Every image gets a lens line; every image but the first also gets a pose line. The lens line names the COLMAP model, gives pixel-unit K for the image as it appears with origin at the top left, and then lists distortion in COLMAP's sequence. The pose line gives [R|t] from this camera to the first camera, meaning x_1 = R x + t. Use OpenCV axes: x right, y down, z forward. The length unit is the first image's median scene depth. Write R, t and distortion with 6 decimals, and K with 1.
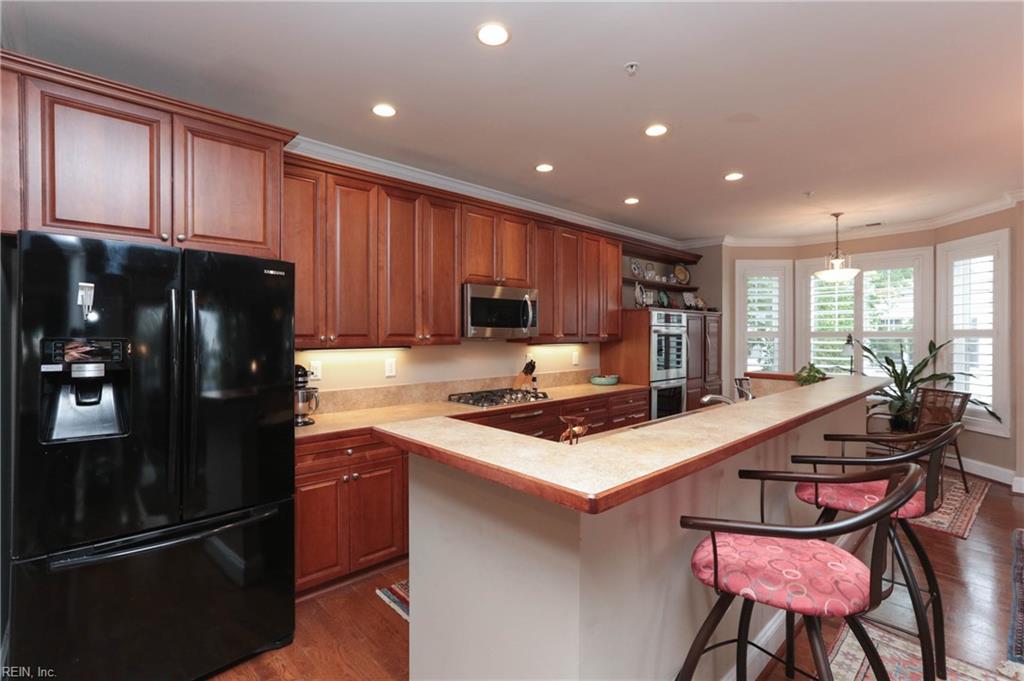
lens RADIAL K [[480.6, 0, 510.6], [0, 480.6, 338.0], [0, 0, 1]] dist [0.002299, 0.000512]
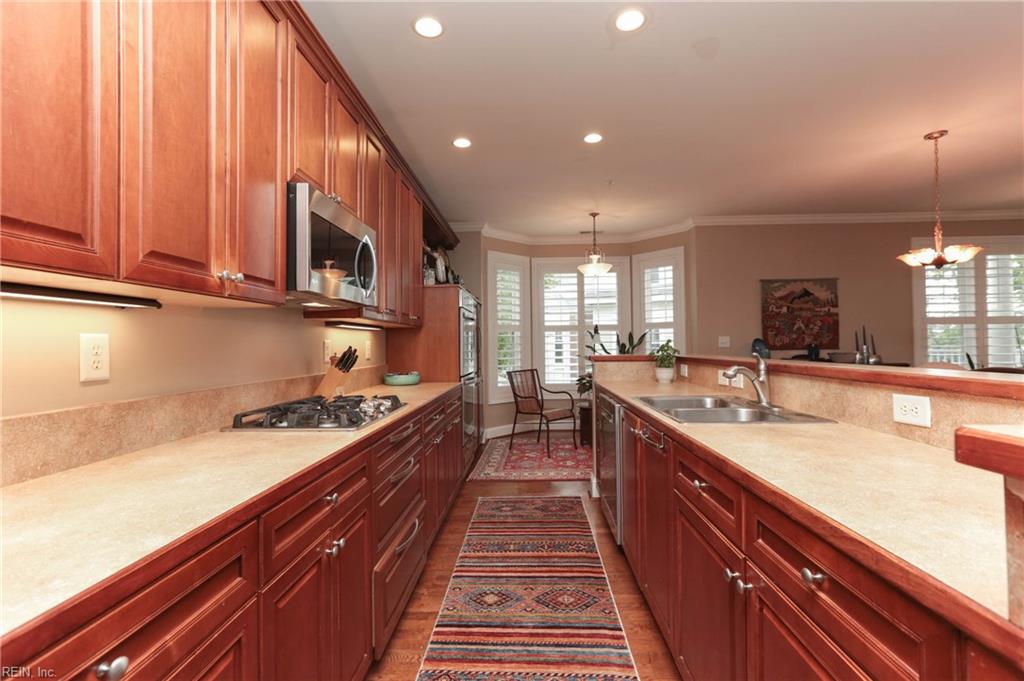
lens RADIAL K [[463.7, 0, 507.7], [0, 463.7, 335.6], [0, 0, 1]] dist [-0.032140, 0.018421]
pose [[0.734868, 0.005256, 0.678189, -0.170685], [0.014143, 0.999634, -0.023073, 0.038583], [-0.678062, 0.026547, 0.734525, 0.345451]]
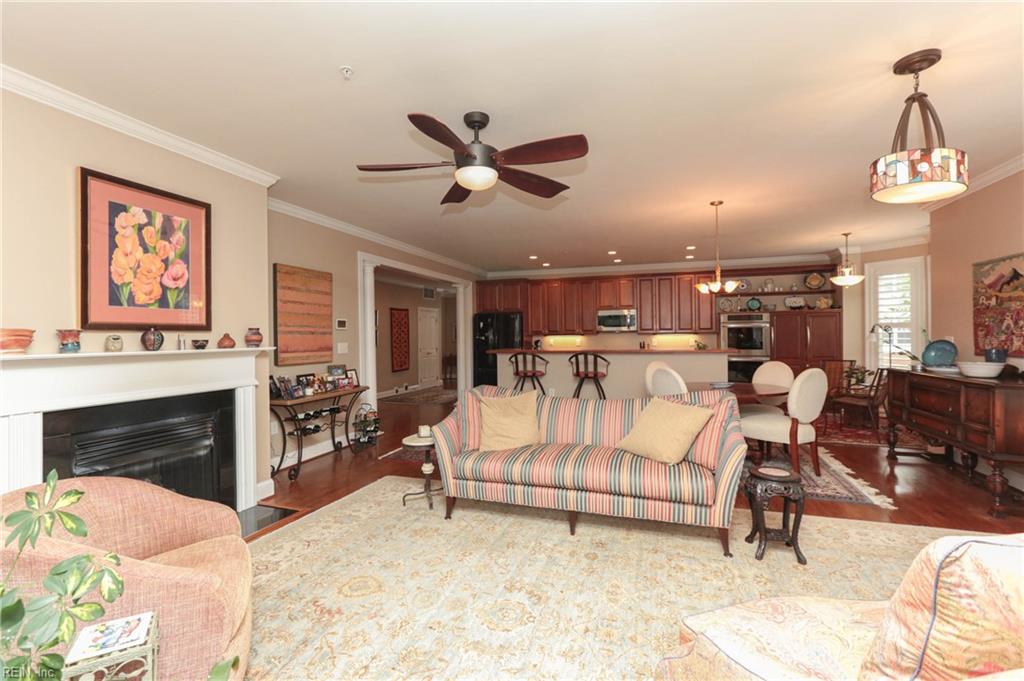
lens RADIAL K [[464.9, 0, 498.2], [0, 464.9, 340.3], [0, 0, 1]] dist [-0.025618, 0.016703]
pose [[0.435171, 0.002890, -0.900343, 1.337050], [0.007608, 0.999947, 0.006887, 0.017857], [0.900316, -0.009847, 0.435126, -0.392281]]
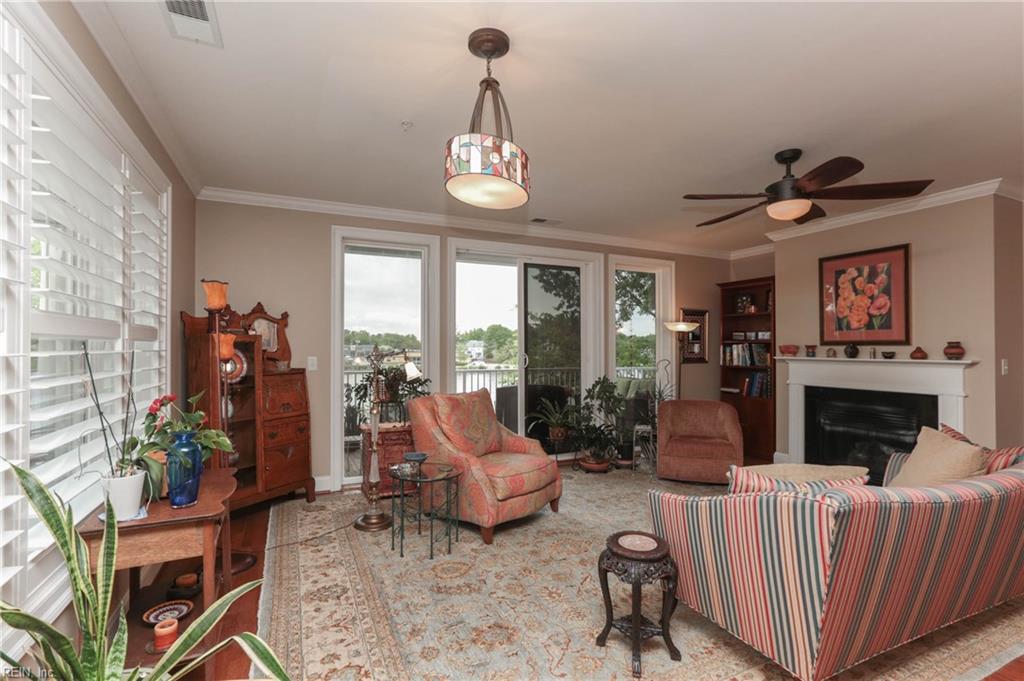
lens RADIAL K [[472.1, 0, 510.9], [0, 472.1, 347.5], [0, 0, 1]] dist [0.001471, 0.000515]
pose [[-0.946646, -0.002634, 0.322265, 0.972270], [-0.001719, 0.999994, 0.003123, 0.009307], [-0.322271, 0.002403, -0.946644, 0.537469]]
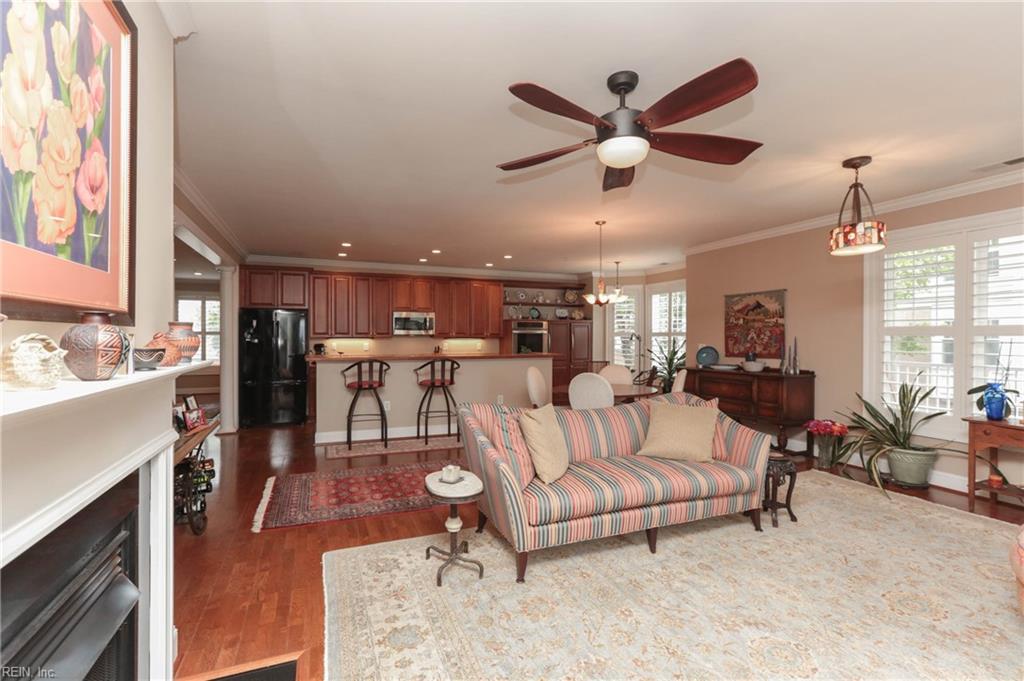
lens RADIAL K [[471.5, 0, 504.5], [0, 471.5, 334.2], [0, 0, 1]] dist [-0.030644, 0.000529]
pose [[0.926887, 0.001418, -0.375337, 0.891758], [-0.005782, 0.999928, -0.010500, 0.013508], [0.375295, 0.011903, 0.926829, -0.646611]]
